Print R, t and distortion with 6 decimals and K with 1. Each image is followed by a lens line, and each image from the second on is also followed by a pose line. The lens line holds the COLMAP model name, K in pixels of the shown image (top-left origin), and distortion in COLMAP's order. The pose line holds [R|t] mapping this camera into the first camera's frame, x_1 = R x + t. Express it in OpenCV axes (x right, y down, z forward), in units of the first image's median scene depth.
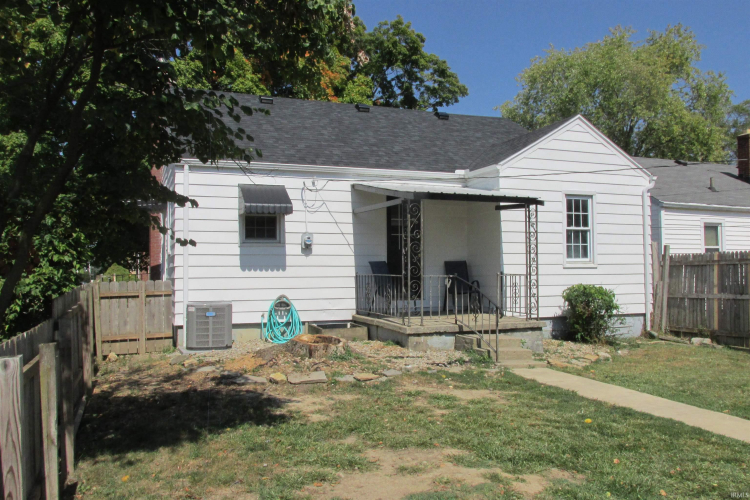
lens RADIAL K [[613.7, 0, 378.0], [0, 613.7, 251.9], [0, 0, 1]] dist [-0.025029, -0.019086]
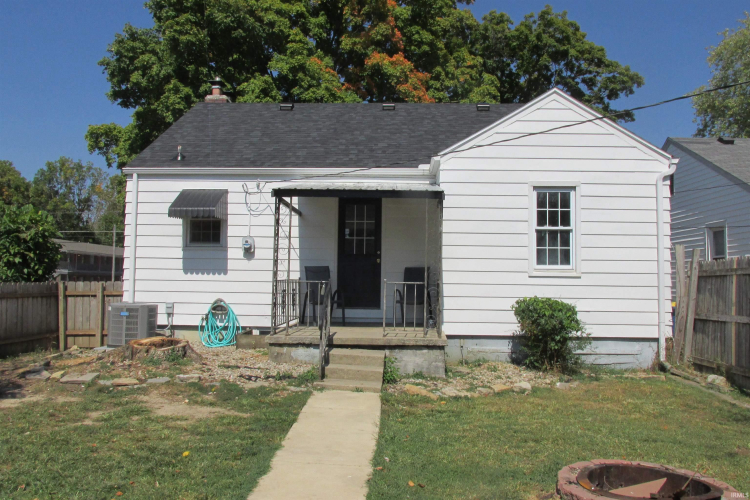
lens RADIAL K [[613.7, 0, 375.0], [0, 613.7, 252.4], [0, 0, 1]] dist [-0.025029, -0.019086]
pose [[0.921908, 0.000048, -0.387408, 0.429773], [-0.006979, 0.999840, -0.016483, 0.008771], [0.387345, 0.017899, 0.921761, 0.165048]]
